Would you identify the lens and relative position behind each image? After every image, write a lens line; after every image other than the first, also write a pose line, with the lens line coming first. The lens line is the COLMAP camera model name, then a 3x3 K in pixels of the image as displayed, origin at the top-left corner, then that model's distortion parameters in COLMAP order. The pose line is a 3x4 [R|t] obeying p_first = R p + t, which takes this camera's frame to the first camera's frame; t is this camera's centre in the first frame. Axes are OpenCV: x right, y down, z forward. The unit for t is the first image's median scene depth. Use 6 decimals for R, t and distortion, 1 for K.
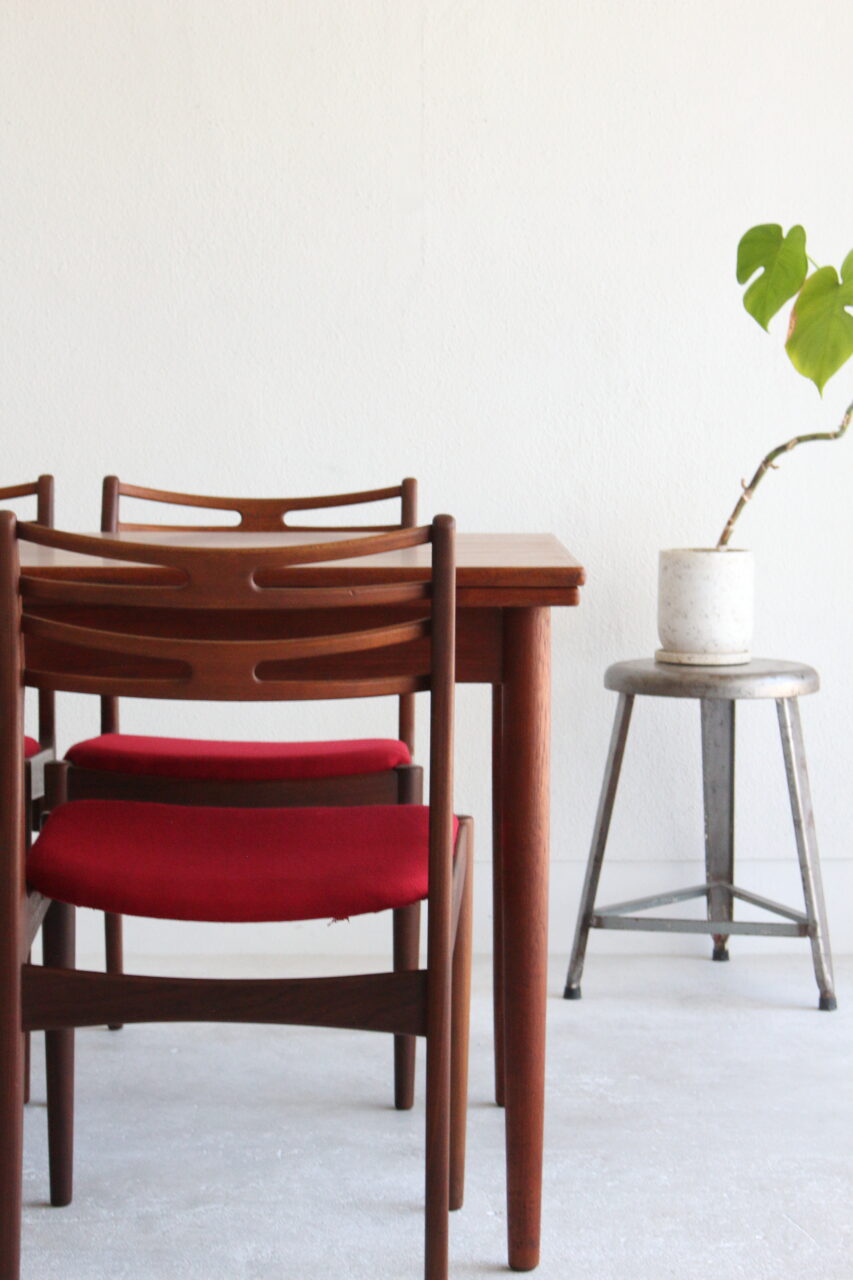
lens RADIAL K [[2957.5, 0, 425.4], [0, 2957.5, 639.9], [0, 0, 1]] dist [0.091857, 0.000000]
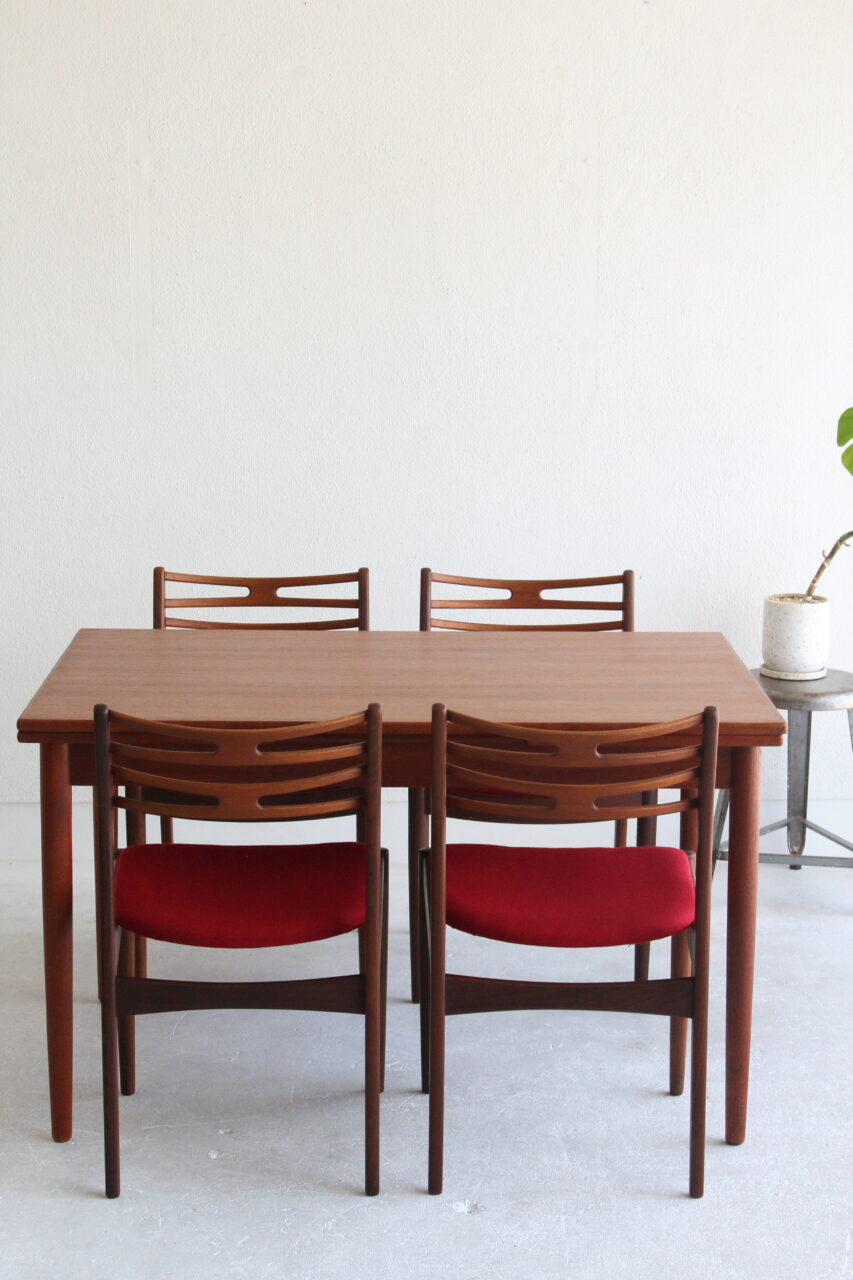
lens RADIAL K [[2549.8, 0, 425.2], [0, 2549.8, 639.4], [0, 0, 1]] dist [0.070023, 0.000000]
pose [[0.999784, -0.000146, 0.020786, -0.117335], [-0.002068, 0.994318, 0.106433, -0.148666], [-0.020683, -0.106453, 0.994103, -0.249299]]
